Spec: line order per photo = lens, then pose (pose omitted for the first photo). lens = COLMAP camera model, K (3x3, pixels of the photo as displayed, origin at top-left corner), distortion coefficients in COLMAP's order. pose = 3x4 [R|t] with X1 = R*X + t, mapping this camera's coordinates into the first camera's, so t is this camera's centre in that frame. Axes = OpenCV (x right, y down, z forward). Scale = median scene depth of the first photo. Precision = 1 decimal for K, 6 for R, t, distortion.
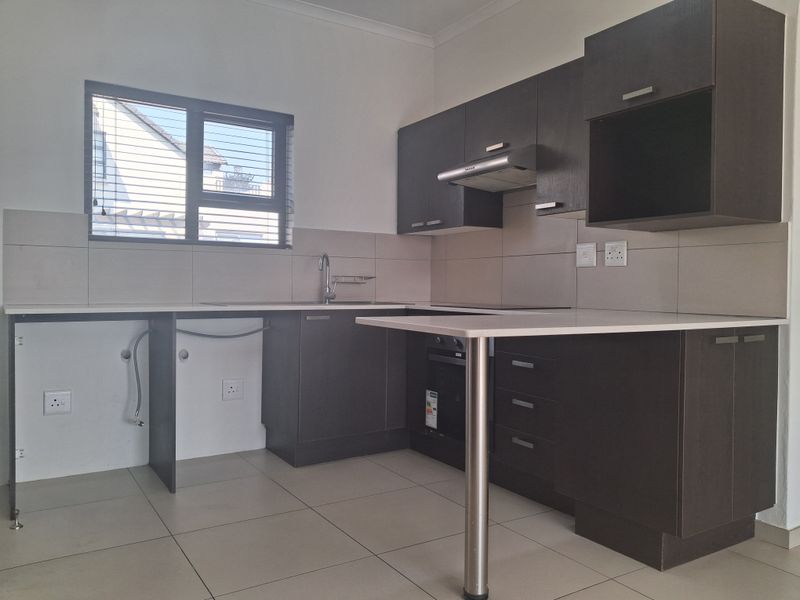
lens RADIAL K [[641.3, 0, 425.3], [0, 641.3, 289.1], [0, 0, 1]] dist [0.065984, -0.084530]
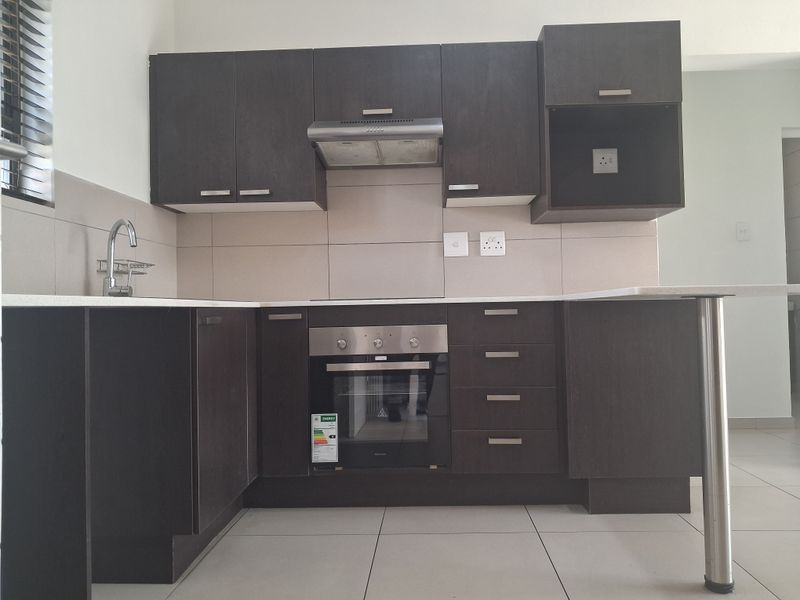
lens RADIAL K [[641.3, 0, 400.4], [0, 641.3, 292.0], [0, 0, 1]] dist [0.065984, -0.084530]
pose [[0.555855, 0.007664, 0.831244, -0.591213], [0.030486, 0.999097, -0.029598, 0.043769], [-0.830720, 0.041794, 0.555119, 0.527138]]
